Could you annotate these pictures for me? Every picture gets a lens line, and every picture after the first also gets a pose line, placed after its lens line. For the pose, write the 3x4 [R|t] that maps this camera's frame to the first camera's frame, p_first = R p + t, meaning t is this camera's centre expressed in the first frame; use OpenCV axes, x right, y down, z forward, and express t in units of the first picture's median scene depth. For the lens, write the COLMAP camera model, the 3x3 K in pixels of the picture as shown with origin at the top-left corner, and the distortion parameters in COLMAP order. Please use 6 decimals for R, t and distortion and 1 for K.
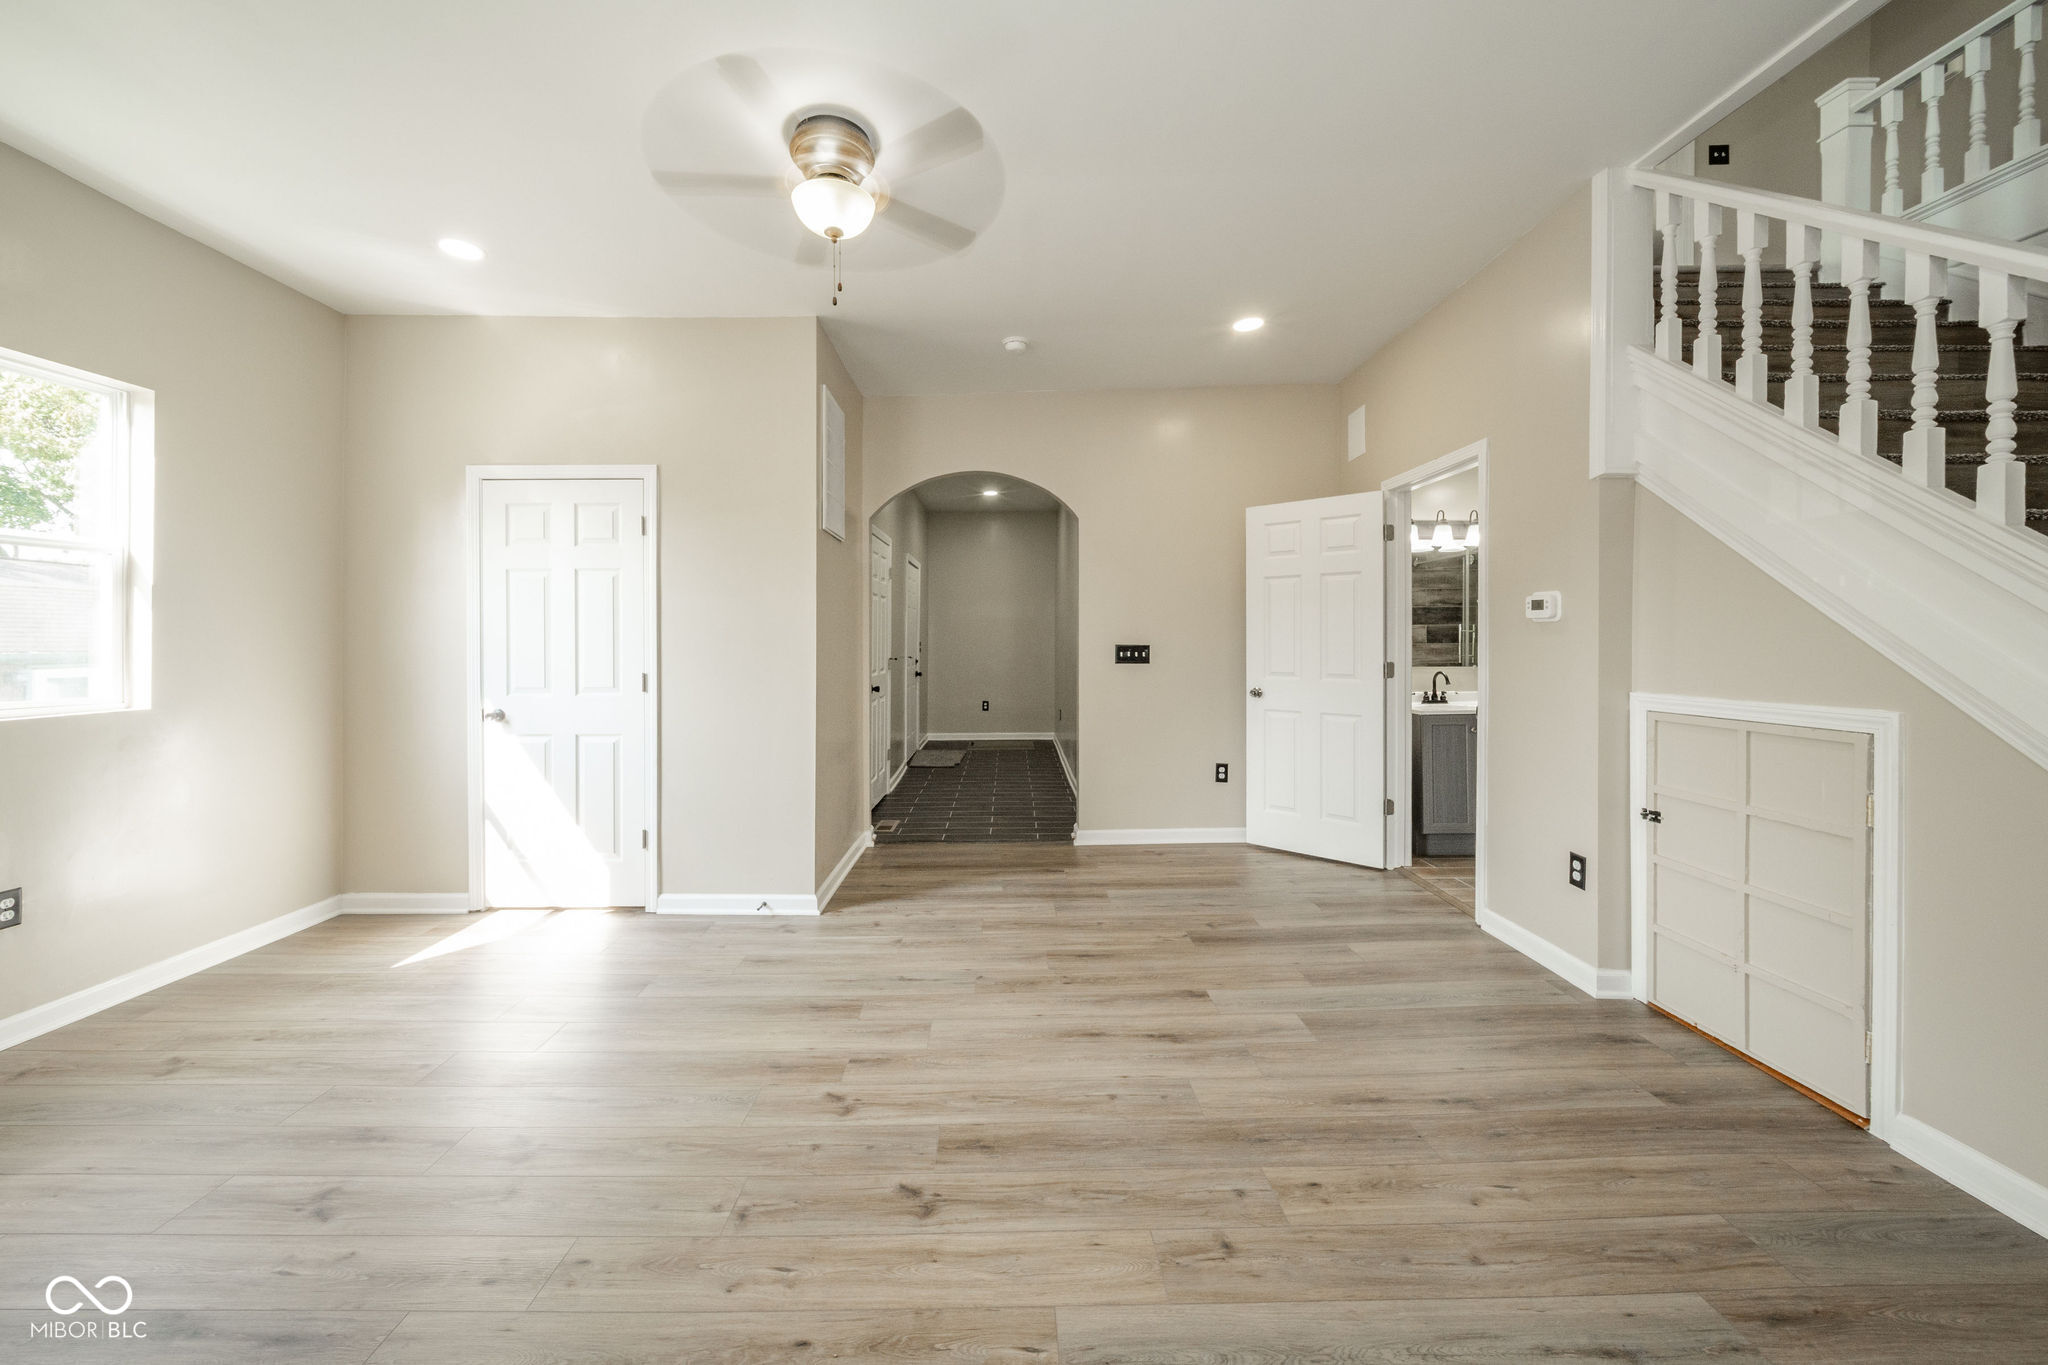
lens RADIAL K [[714.4, 0, 1011.1], [0, 714.4, 643.4], [0, 0, 1]] dist [0.001923, -0.001772]
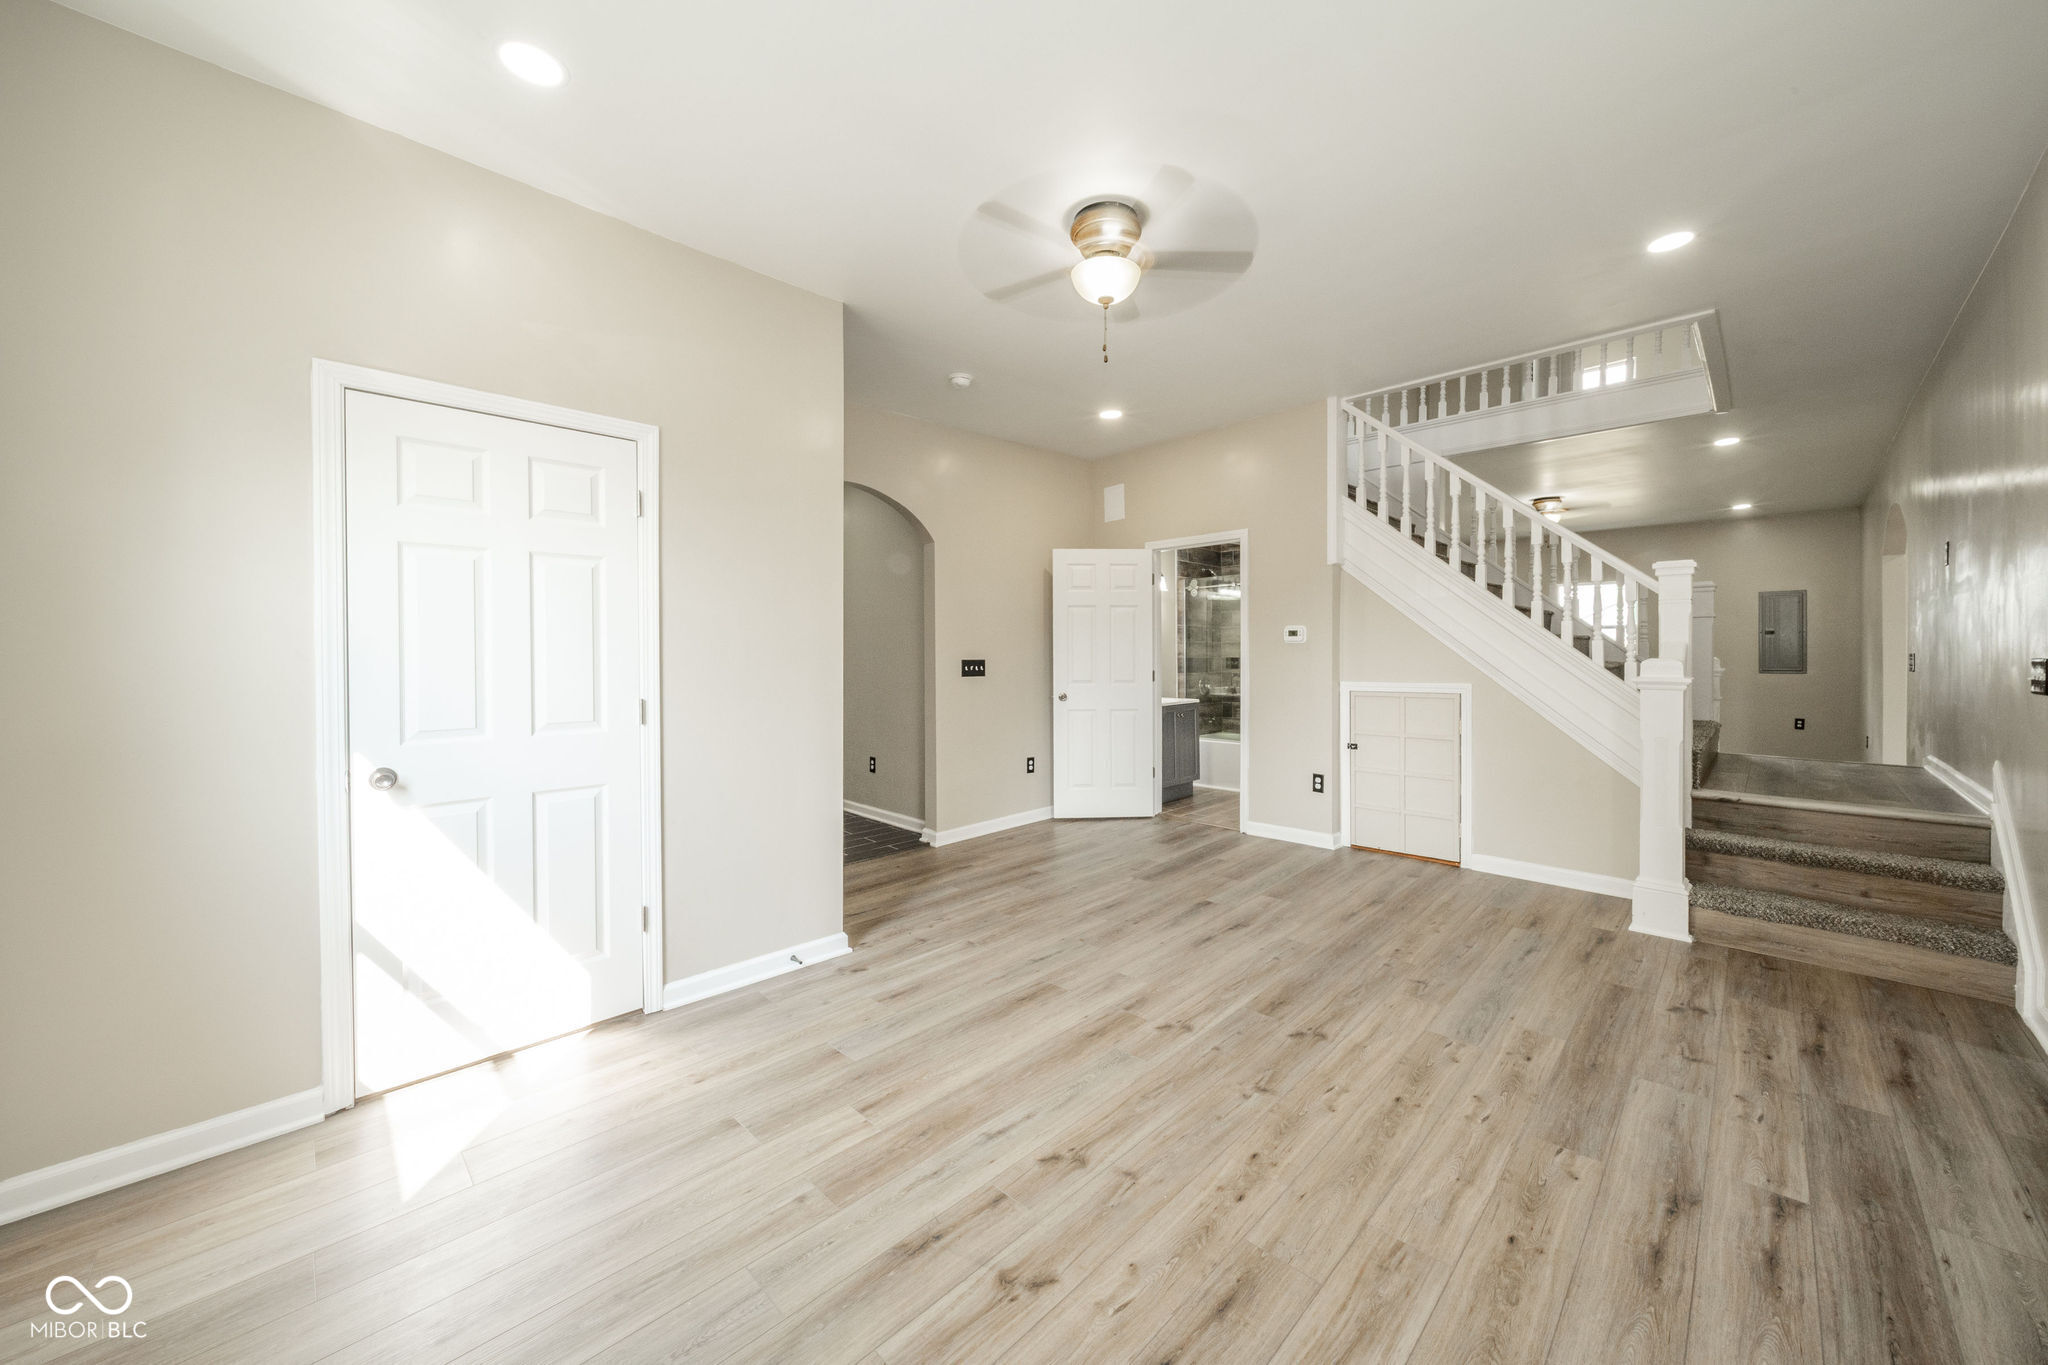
lens RADIAL K [[714.4, 0, 1052.1], [0, 714.4, 662.8], [0, 0, 1]] dist [0.001923, -0.001772]
pose [[0.711479, -0.009627, 0.702642, -0.966036], [0.008773, 0.999950, 0.004818, 0.004400], [-0.702653, 0.002736, 0.711528, 0.207818]]
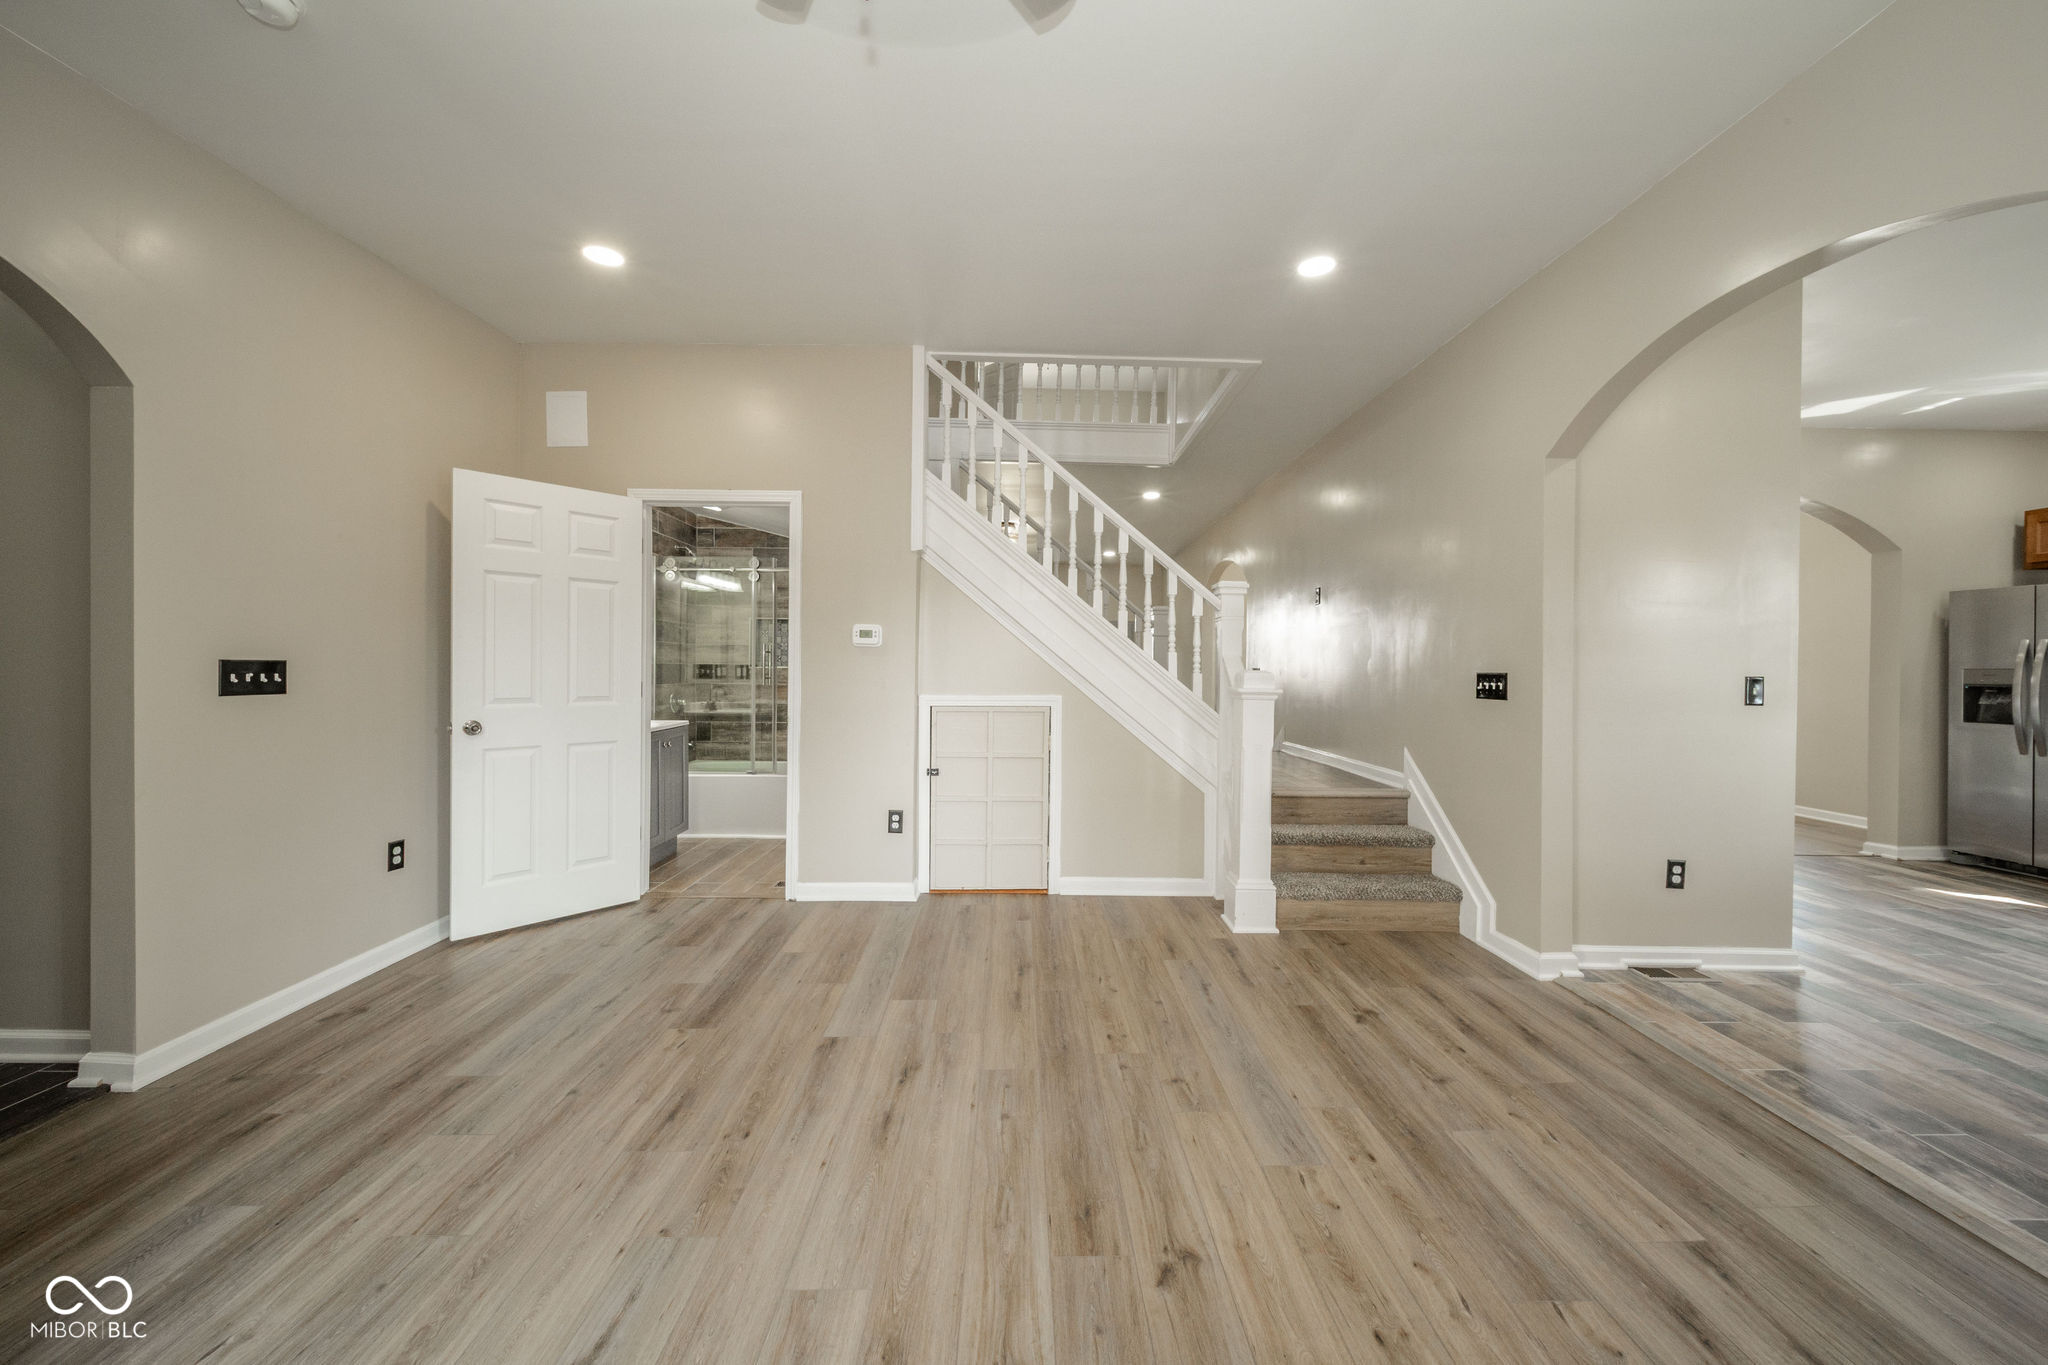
lens RADIAL K [[714.4, 0, 1032.0], [0, 714.4, 674.9], [0, 0, 1]] dist [0.001923, -0.001772]
pose [[0.006989, -0.009397, 0.999931, -0.658451], [-0.004208, 0.999947, 0.009426, 0.010352], [-0.999967, -0.004274, 0.006949, 0.750220]]
